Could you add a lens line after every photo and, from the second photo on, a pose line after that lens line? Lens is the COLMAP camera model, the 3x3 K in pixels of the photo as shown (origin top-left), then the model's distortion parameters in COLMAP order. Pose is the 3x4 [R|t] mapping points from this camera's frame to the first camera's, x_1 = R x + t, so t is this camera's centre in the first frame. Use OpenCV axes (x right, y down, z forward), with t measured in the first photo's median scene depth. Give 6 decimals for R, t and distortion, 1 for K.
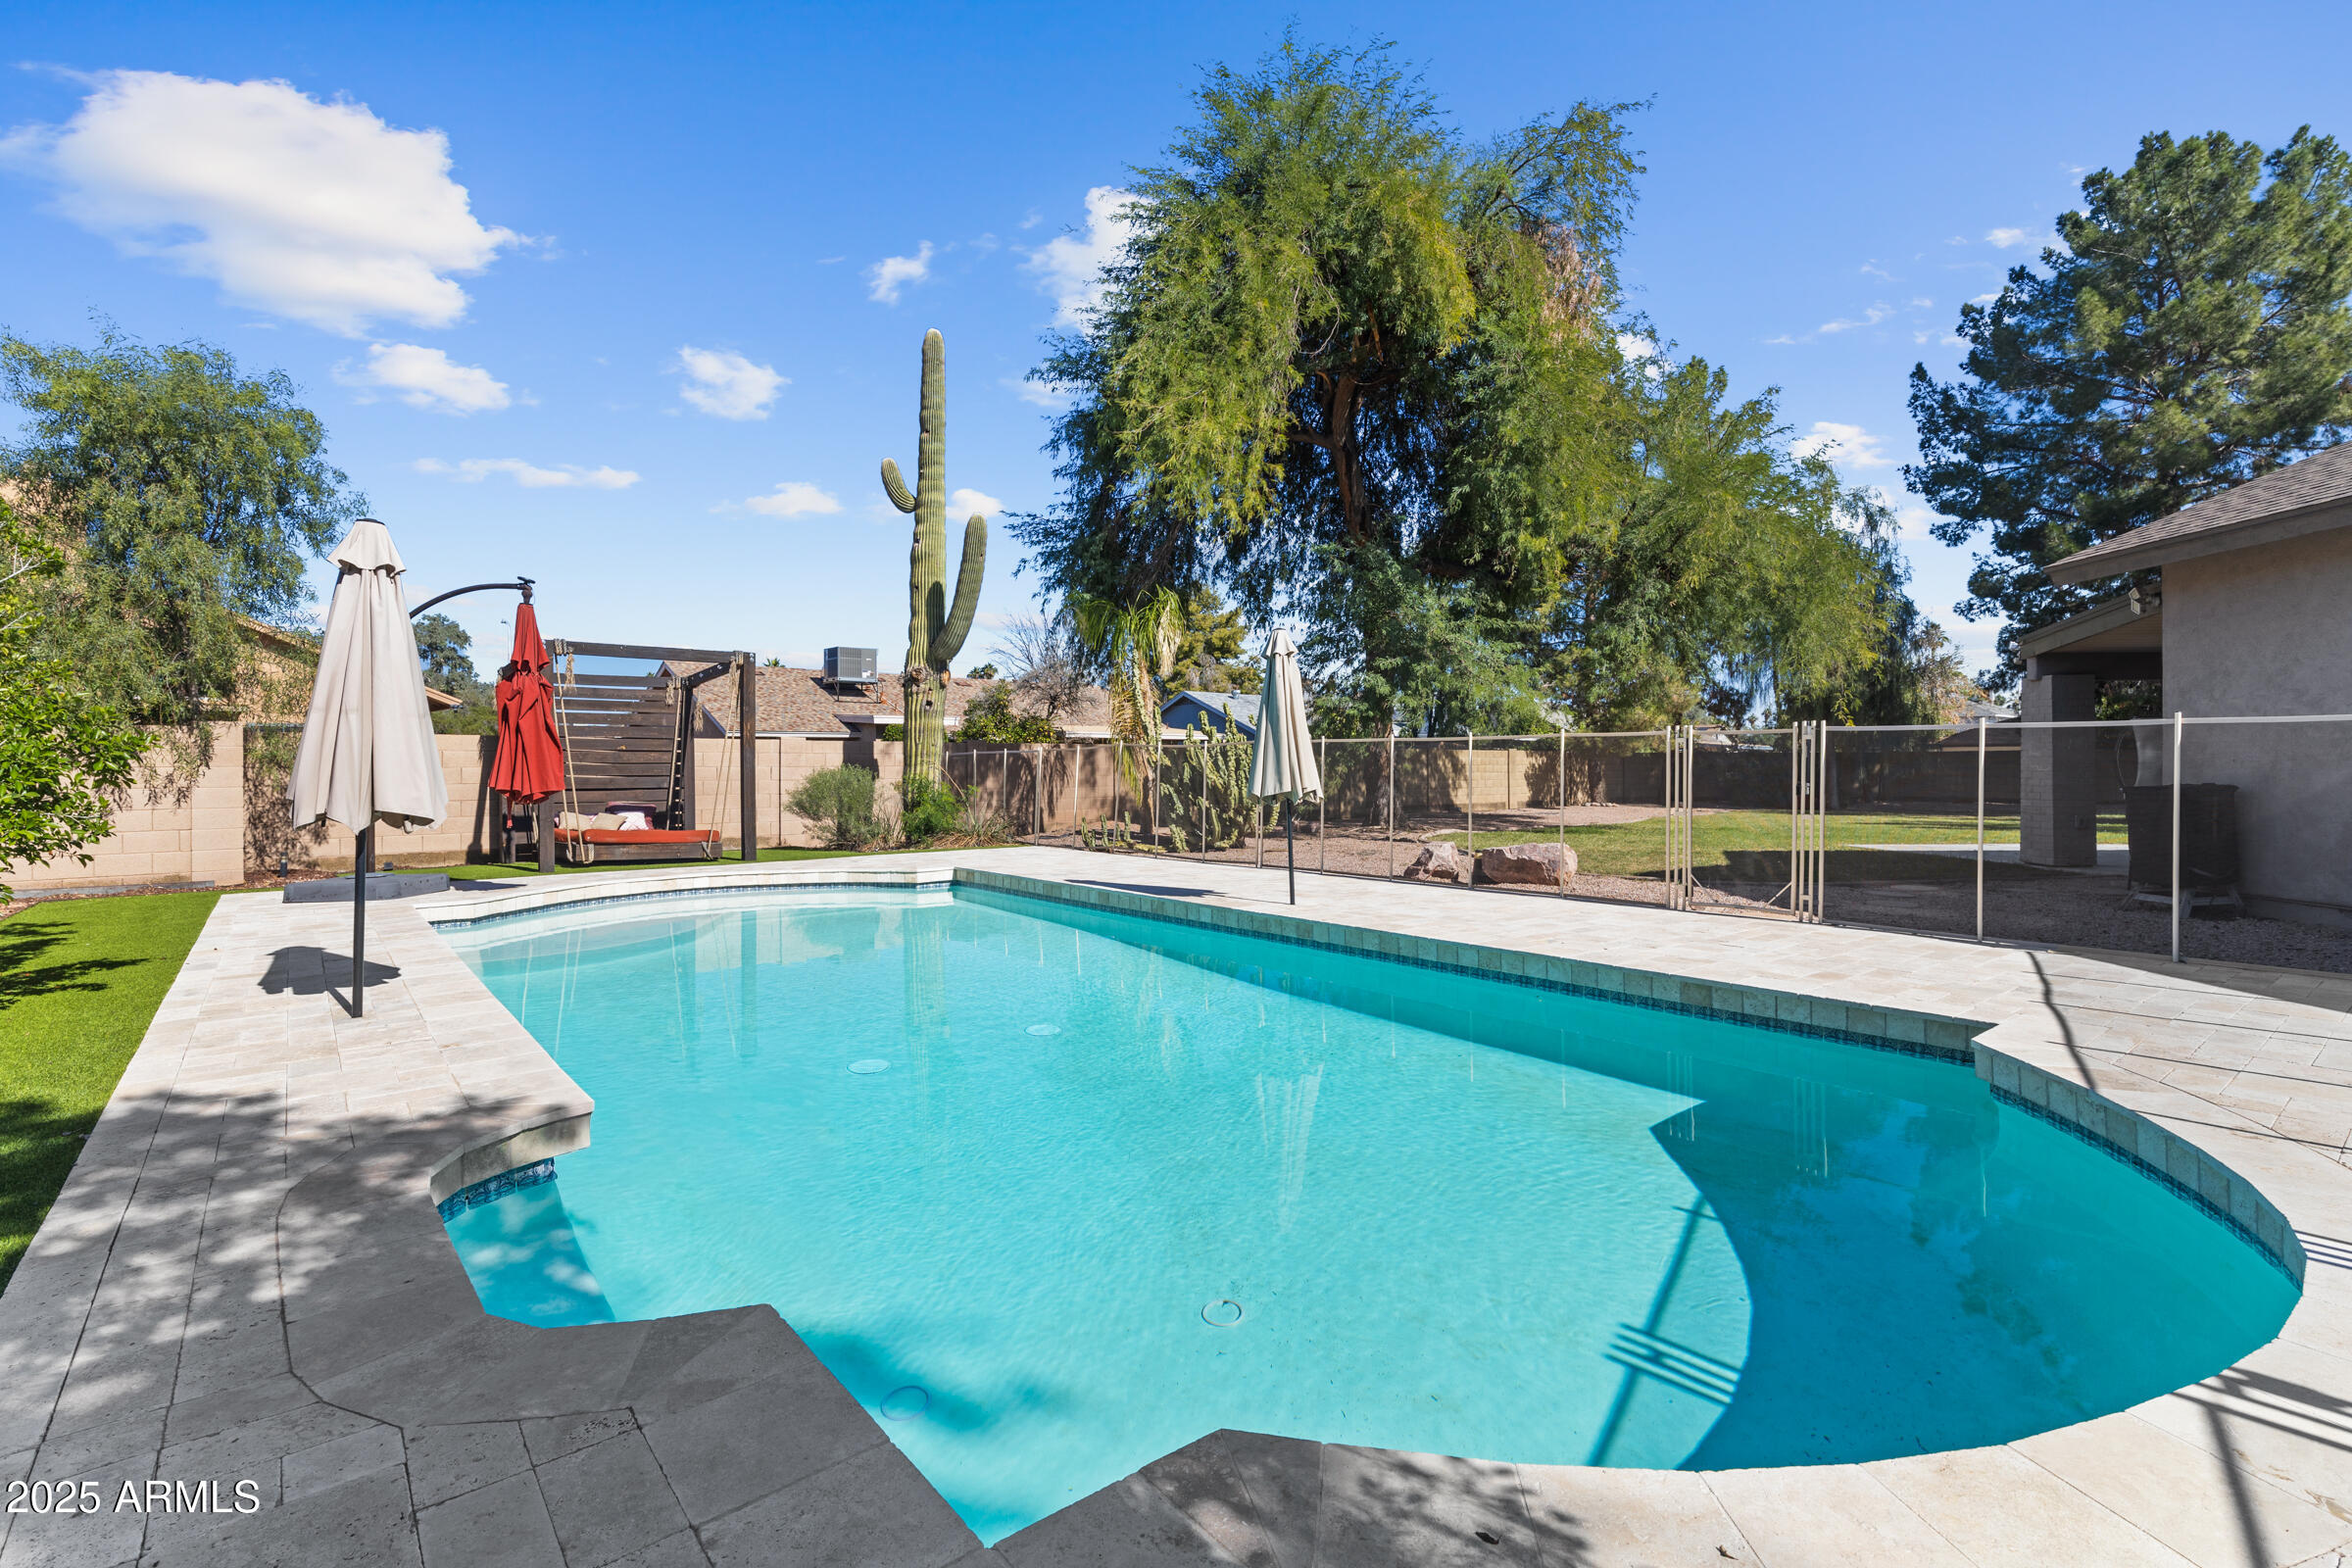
lens RADIAL K [[1106.5, 0, 1178.3], [0, 1106.5, 741.2], [0, 0, 1]] dist [0.002514, 0.000159]
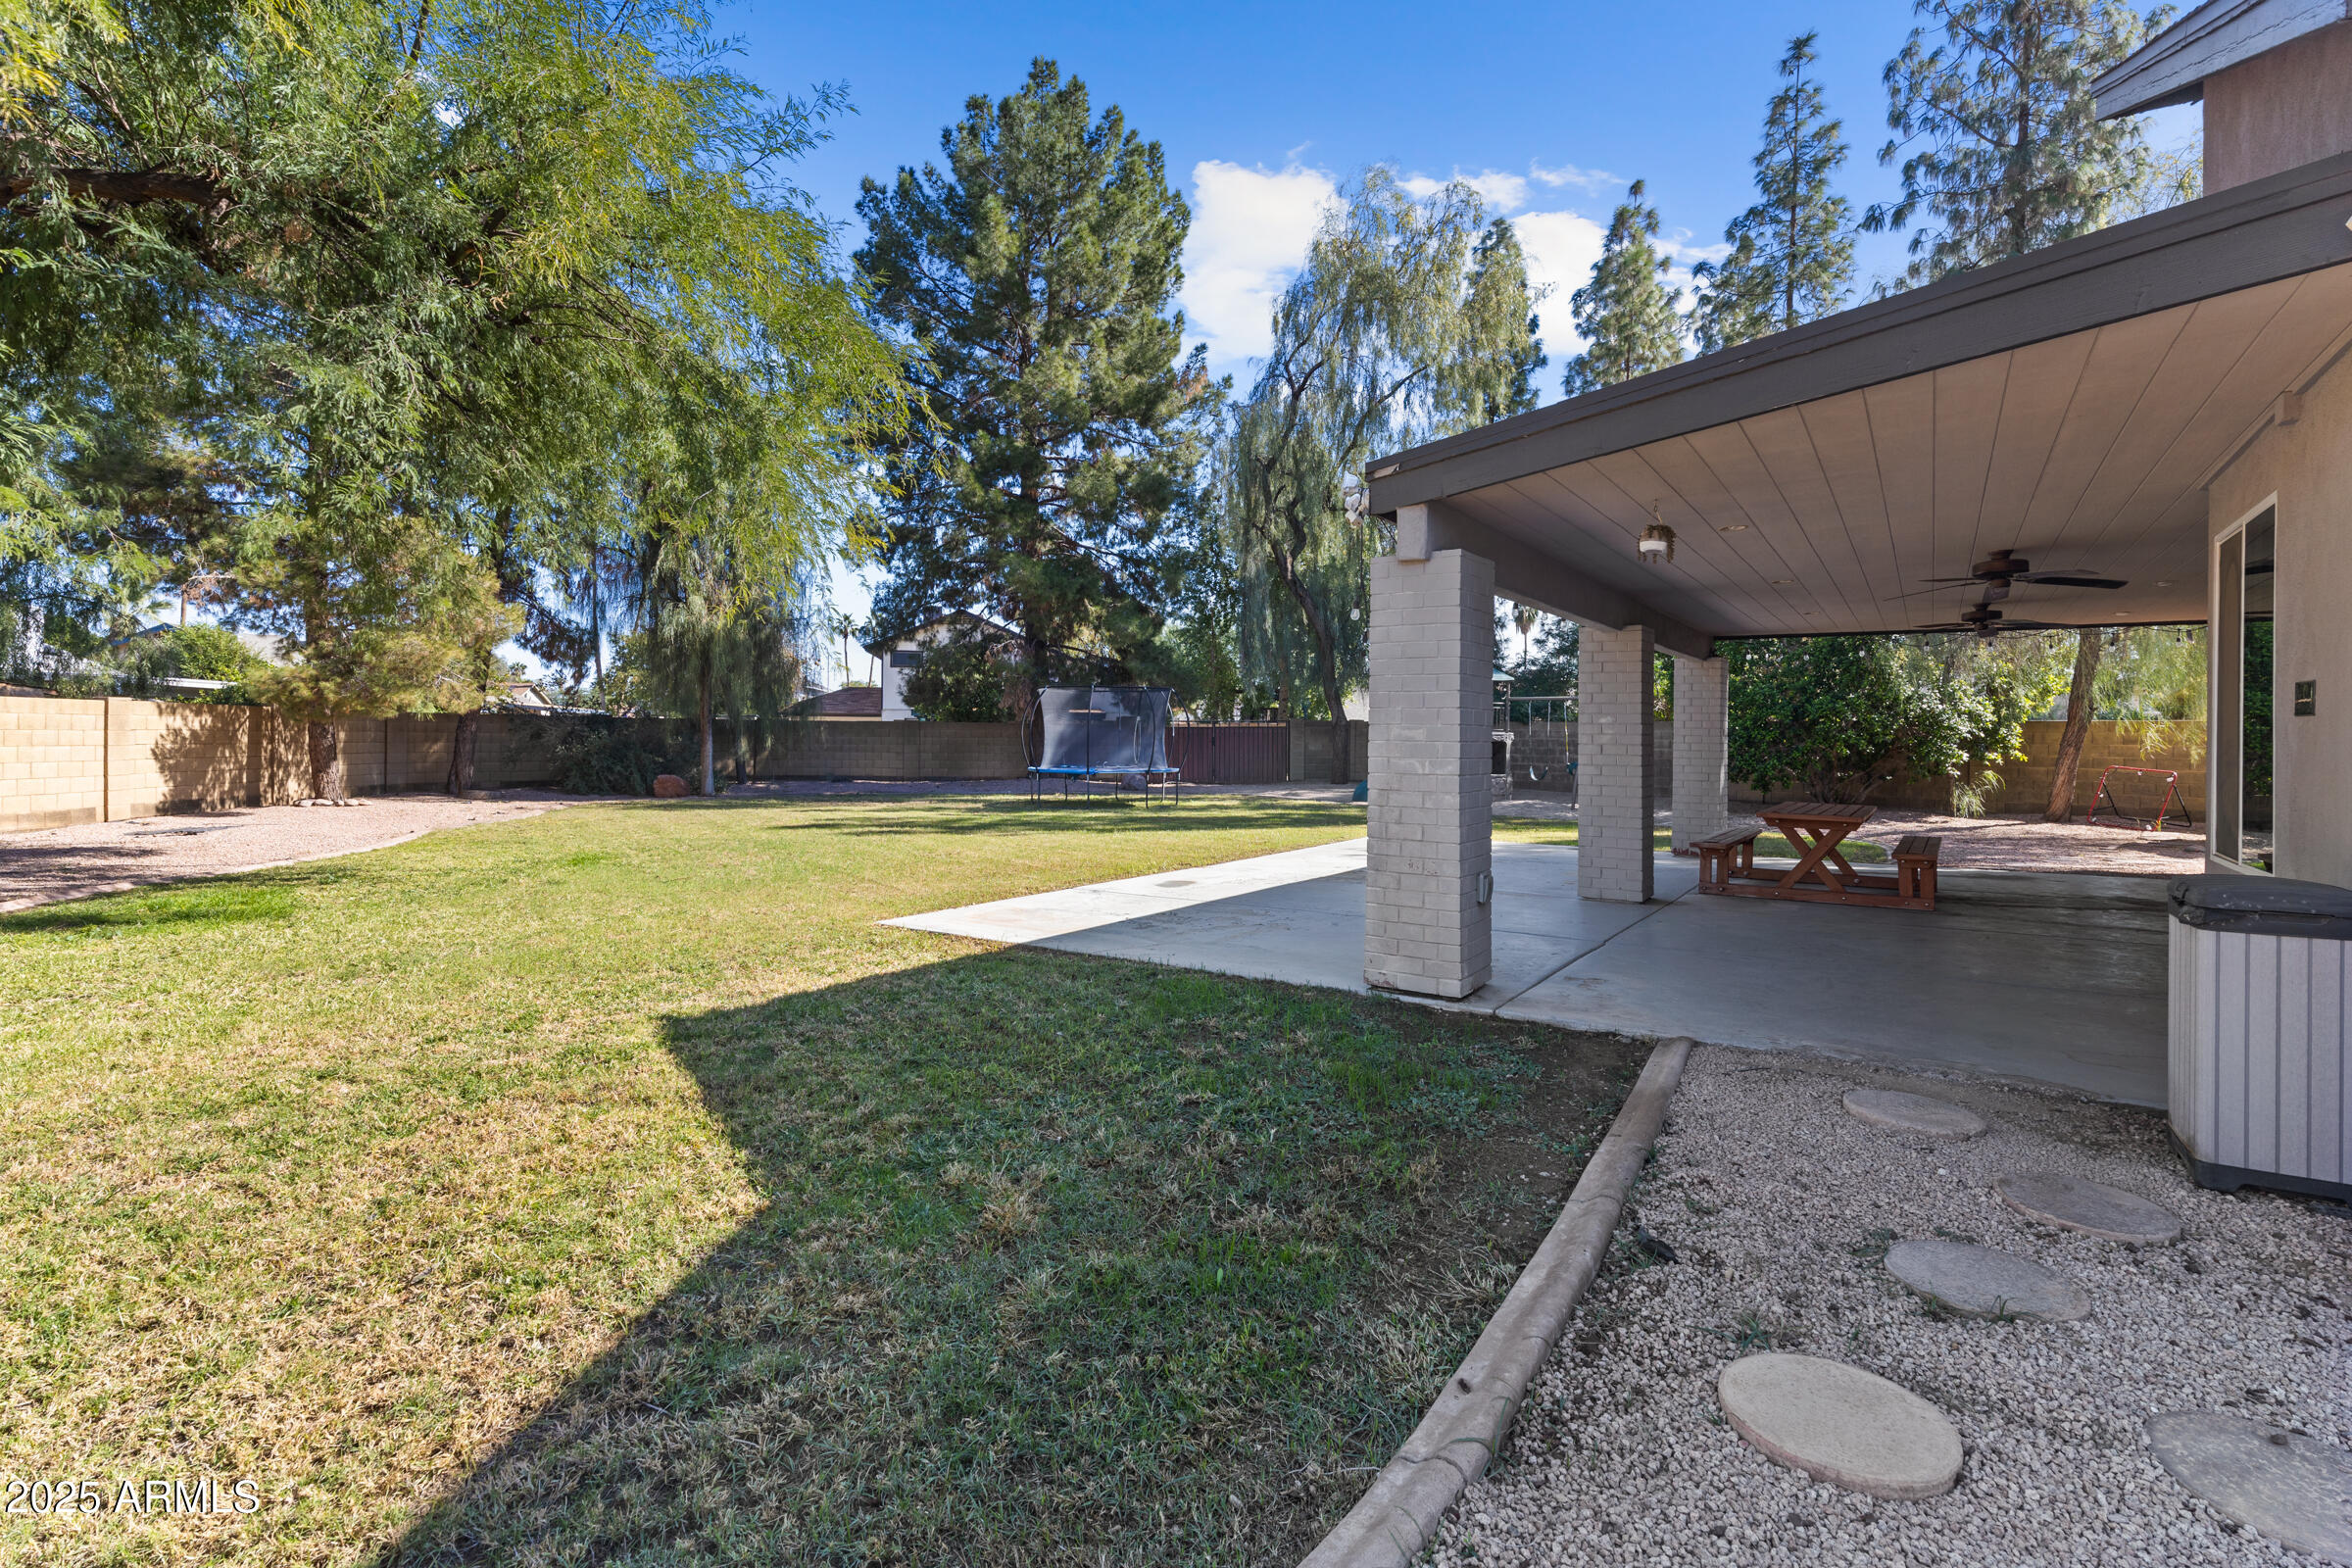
lens RADIAL K [[1106.5, 0, 1178.3], [0, 1106.5, 741.2], [0, 0, 1]] dist [0.002514, 0.000159]
pose [[0.548563, 0.001060, 0.836108, 0.149678], [-0.029277, 0.999410, 0.017941, 0.003944], [-0.835596, -0.034321, 0.548271, 0.342679]]
